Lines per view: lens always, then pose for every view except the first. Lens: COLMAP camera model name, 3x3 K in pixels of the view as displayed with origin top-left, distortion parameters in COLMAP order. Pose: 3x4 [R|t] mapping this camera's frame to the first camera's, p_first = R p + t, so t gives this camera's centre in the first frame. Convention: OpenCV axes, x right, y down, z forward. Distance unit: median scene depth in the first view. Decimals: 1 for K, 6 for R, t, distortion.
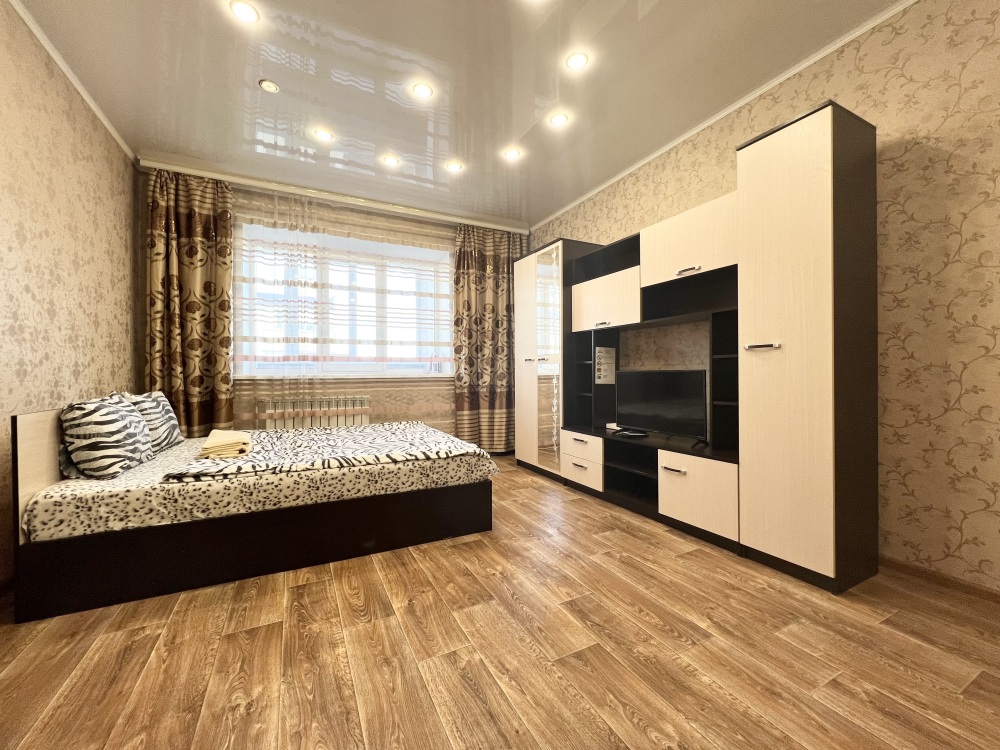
lens RADIAL K [[398.5, 0, 498.1], [0, 398.5, 373.5], [0, 0, 1]] dist [-0.000237, 0.000523]
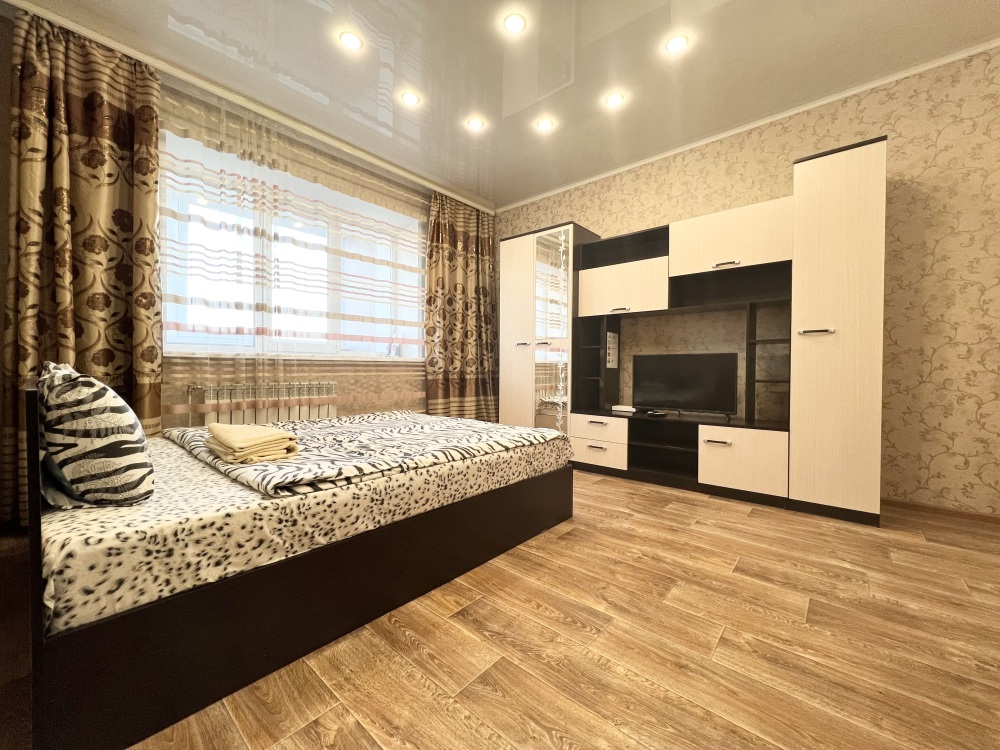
lens RADIAL K [[398.5, 0, 498.1], [0, 398.5, 373.5], [0, 0, 1]] dist [-0.000237, 0.000523]
pose [[0.928685, 0.006430, 0.370813, -0.536787], [-0.010800, 0.999895, 0.009711, 0.045700], [-0.370711, -0.013023, 0.928657, 0.193992]]
